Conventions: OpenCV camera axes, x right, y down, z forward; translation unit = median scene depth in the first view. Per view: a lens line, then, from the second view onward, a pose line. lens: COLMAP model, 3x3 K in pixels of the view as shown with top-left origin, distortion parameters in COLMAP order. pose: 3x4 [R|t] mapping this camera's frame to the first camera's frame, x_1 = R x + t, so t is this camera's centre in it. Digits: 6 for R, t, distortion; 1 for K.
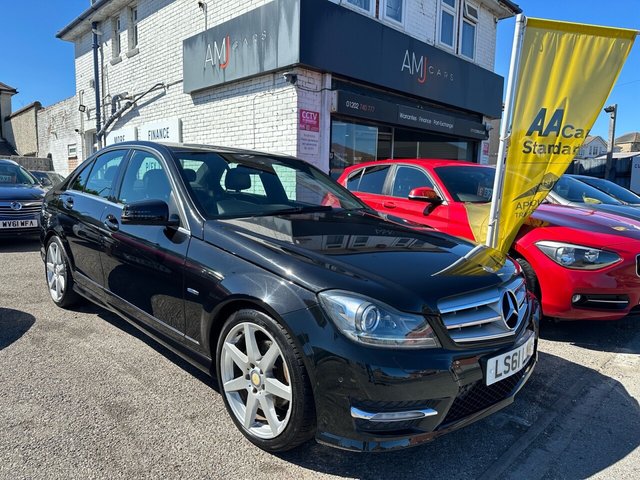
lens RADIAL K [[447.6, 0, 320.0], [0, 447.6, 240.0], [0, 0, 1]] dist [-0.014336, -0.009383]
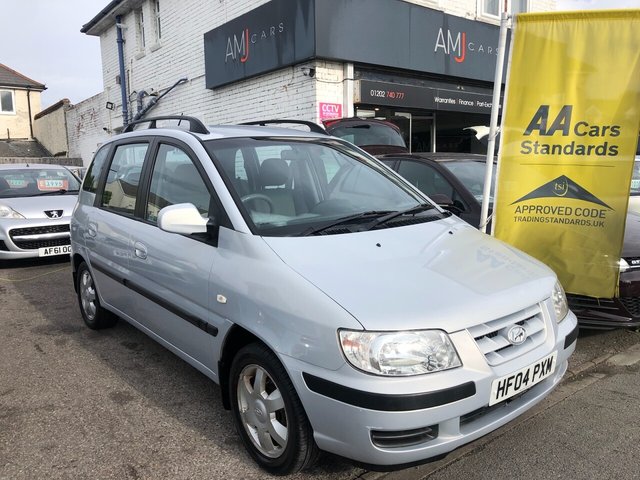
lens RADIAL K [[520.3, 0, 320.0], [0, 520.3, 240.0], [0, 0, 1]] dist [-0.068961, 0.103797]
pose [[0.992270, -0.024393, -0.121680, 0.065982], [0.025933, 0.999602, 0.011096, -0.010993], [0.121361, -0.014166, 0.992507, -0.076964]]
